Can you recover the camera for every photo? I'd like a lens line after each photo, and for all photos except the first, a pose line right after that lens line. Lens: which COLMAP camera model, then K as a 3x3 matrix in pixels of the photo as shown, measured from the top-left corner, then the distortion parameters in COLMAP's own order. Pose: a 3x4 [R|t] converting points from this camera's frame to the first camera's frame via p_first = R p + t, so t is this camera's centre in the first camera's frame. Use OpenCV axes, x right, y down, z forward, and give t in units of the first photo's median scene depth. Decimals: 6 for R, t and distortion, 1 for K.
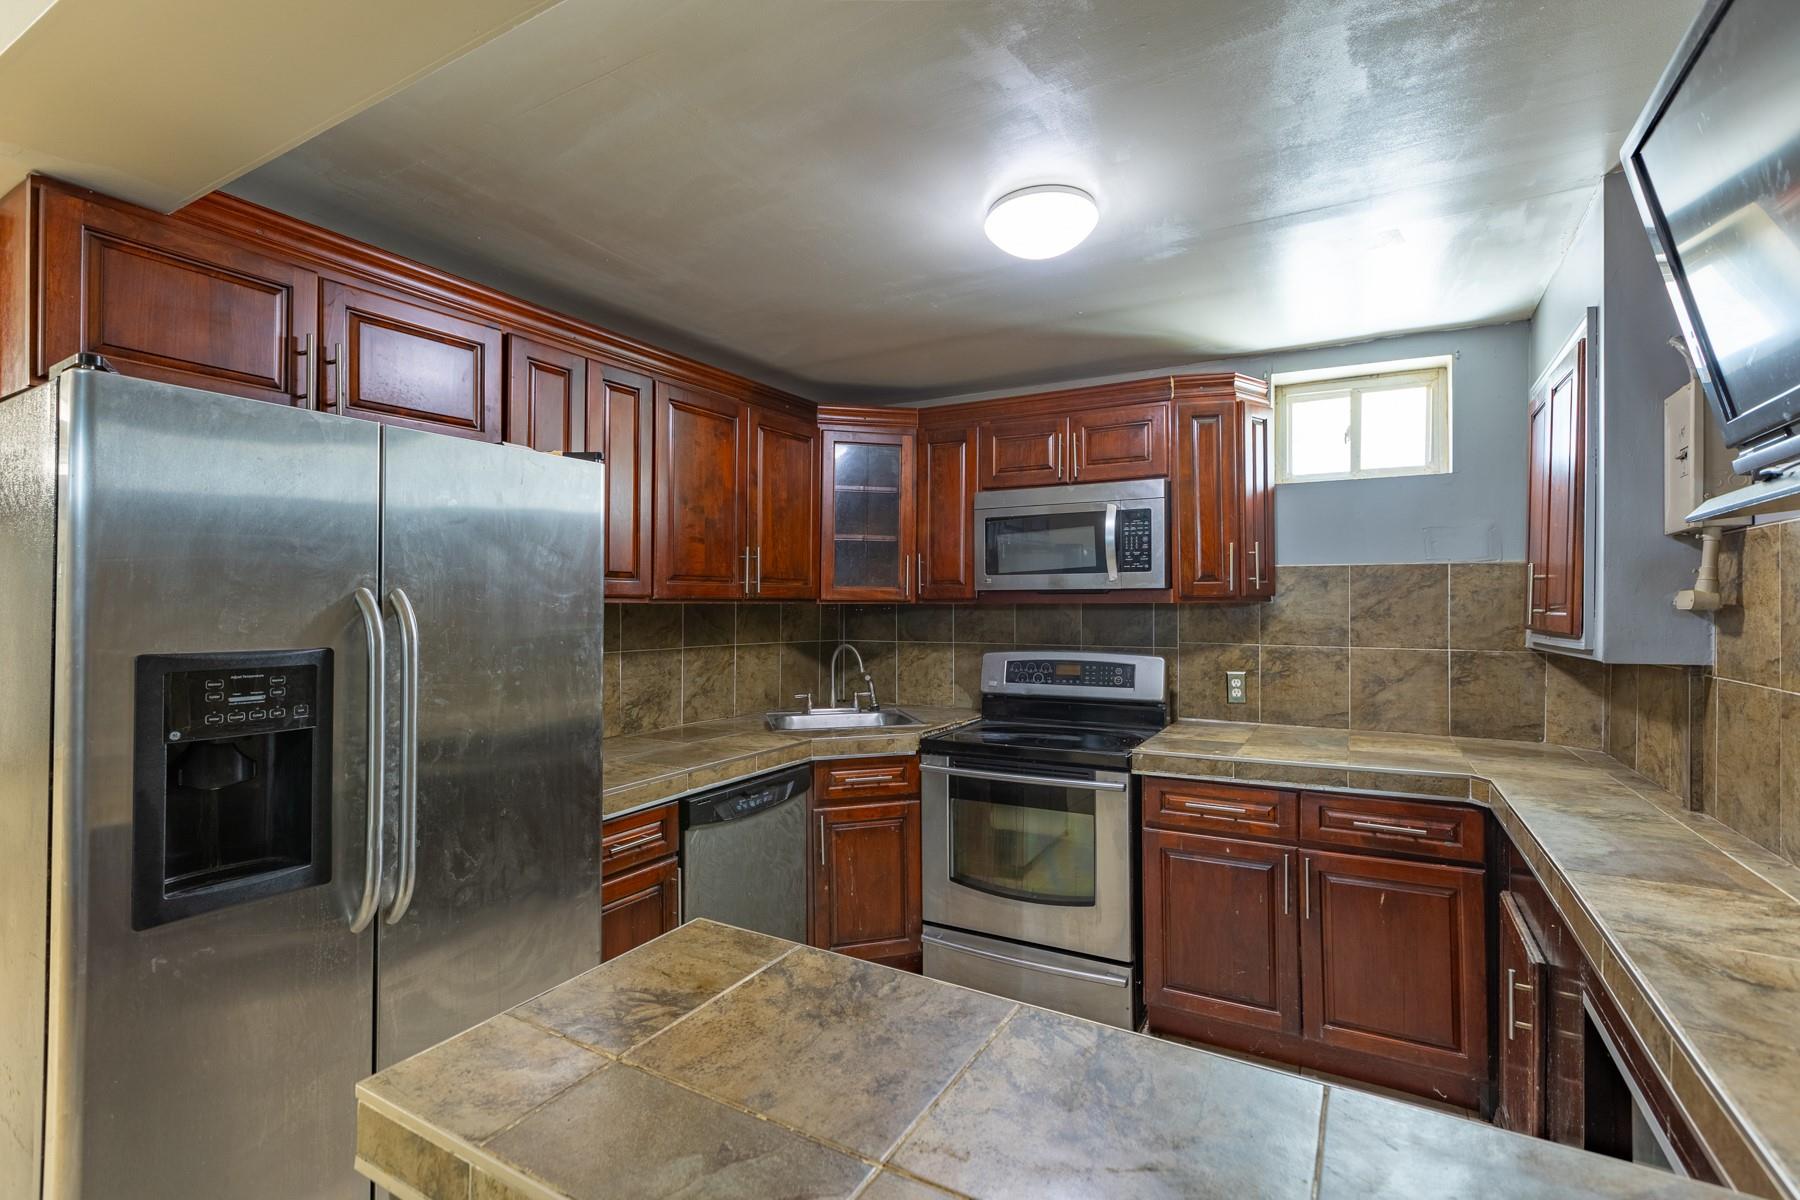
lens RADIAL K [[823.2, 0, 890.7], [0, 823.2, 599.5], [0, 0, 1]] dist [0.003886, -0.000969]
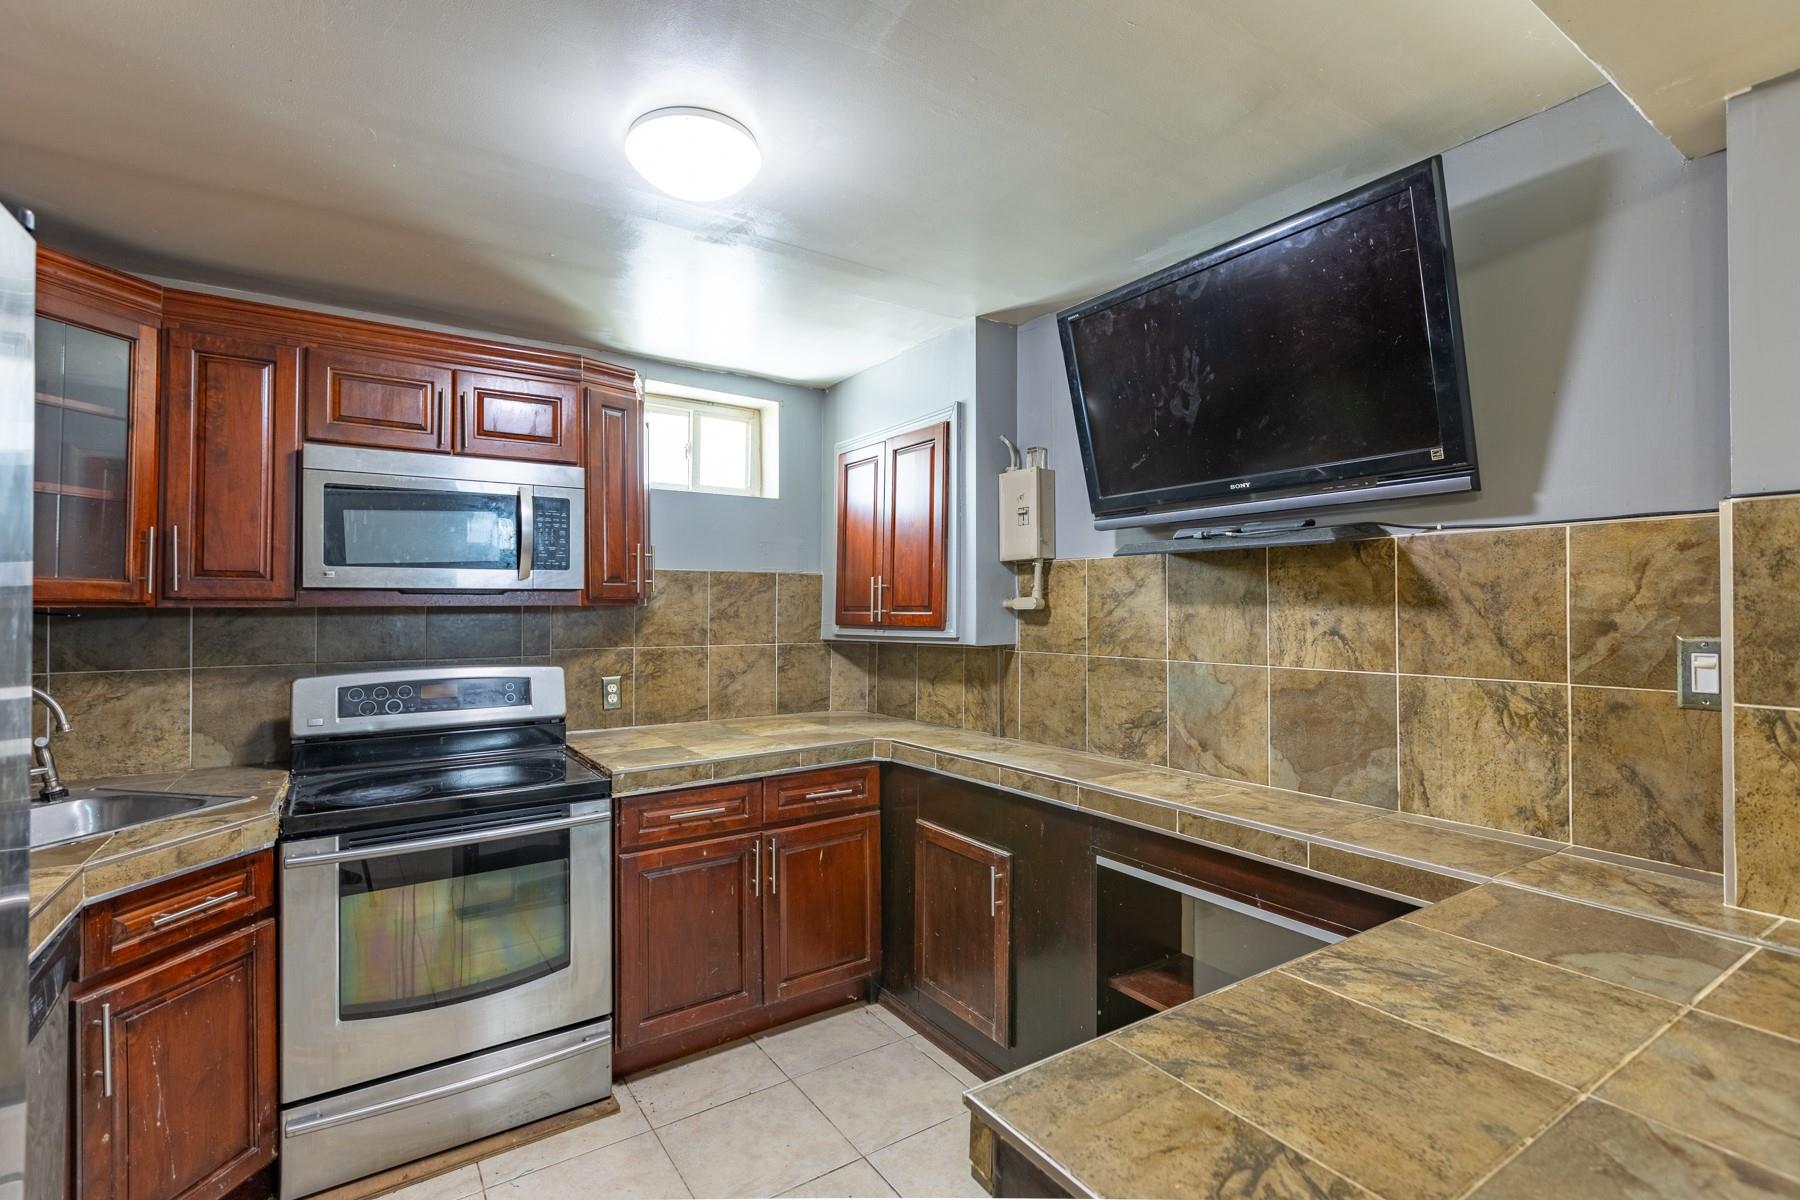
lens RADIAL K [[823.2, 0, 892.9], [0, 823.2, 599.6], [0, 0, 1]] dist [0.003886, -0.000969]
pose [[0.448395, 0.005752, 0.893817, -0.325992], [-0.002686, 0.999983, -0.005088, 0.001260], [-0.893832, -0.000120, 0.448403, 0.296610]]
